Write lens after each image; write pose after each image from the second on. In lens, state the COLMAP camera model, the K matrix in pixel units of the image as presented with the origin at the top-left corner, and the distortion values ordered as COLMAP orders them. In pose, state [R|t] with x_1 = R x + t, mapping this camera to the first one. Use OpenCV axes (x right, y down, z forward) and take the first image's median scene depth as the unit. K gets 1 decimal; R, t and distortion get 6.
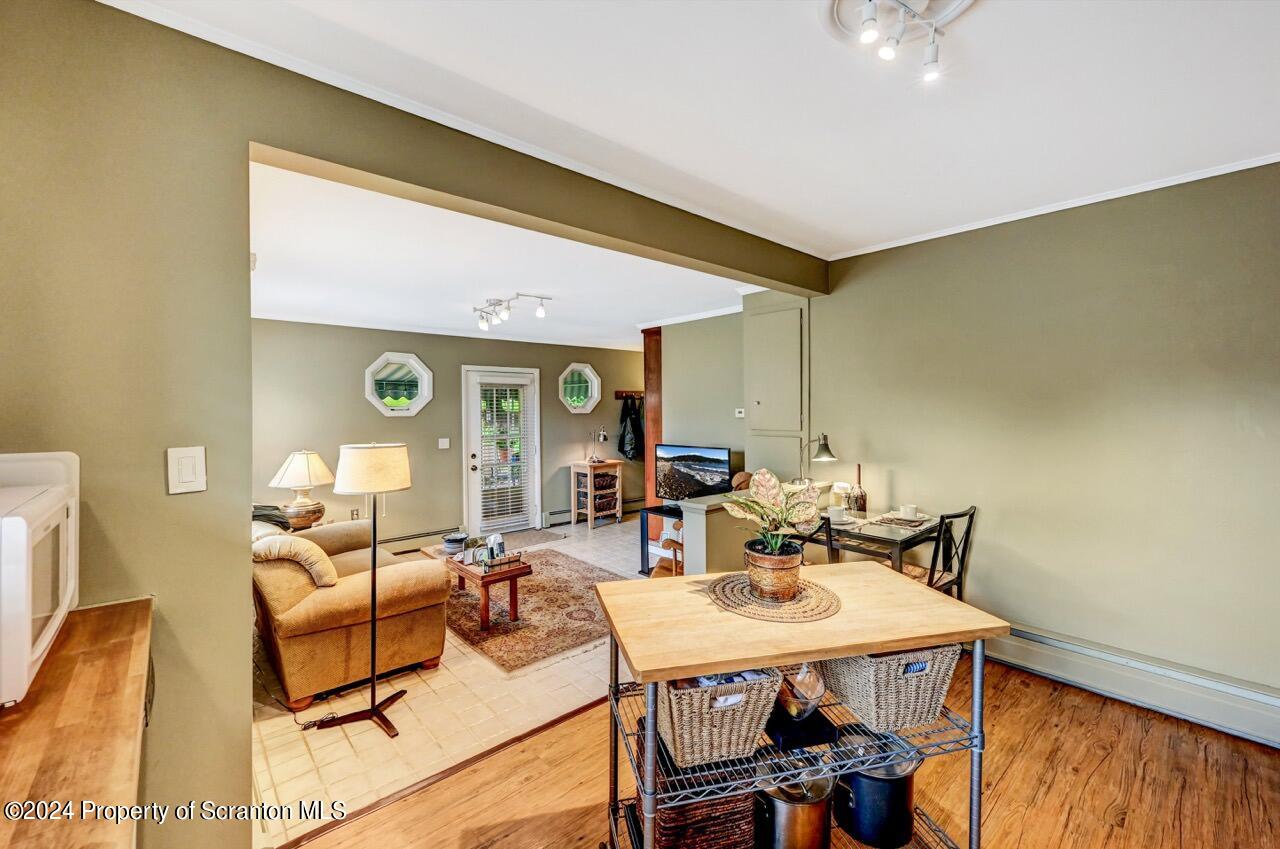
lens RADIAL K [[524.5, 0, 637.7], [0, 524.5, 418.6], [0, 0, 1]] dist [-0.000063, -0.000042]
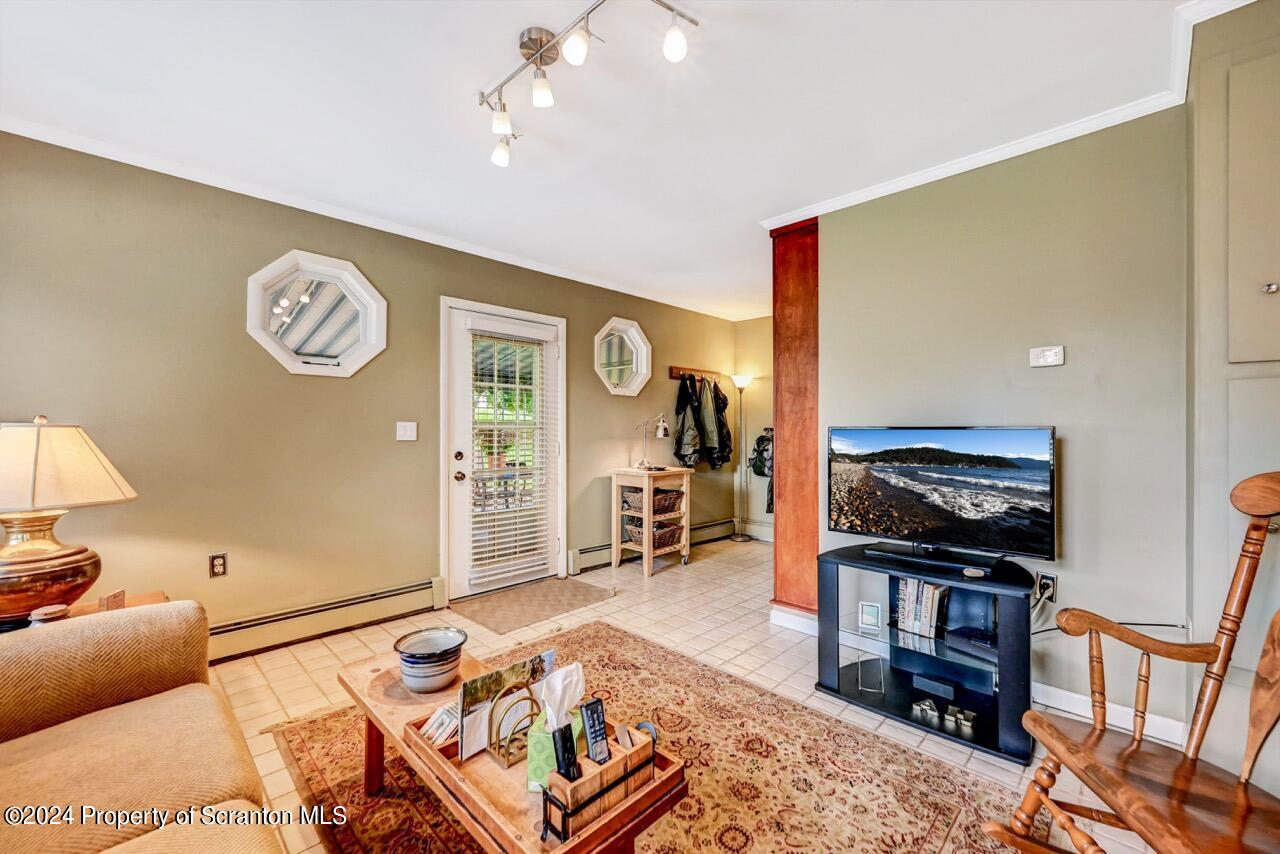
lens RADIAL K [[507.8, 0, 637.5], [0, 507.8, 437.2], [0, 0, 1]] dist [0.000715, 0.000169]
pose [[0.998095, 0.013007, 0.060317, -0.137423], [-0.012916, 0.999915, -0.001900, 0.045507], [-0.060337, 0.001117, 0.998177, 0.391230]]
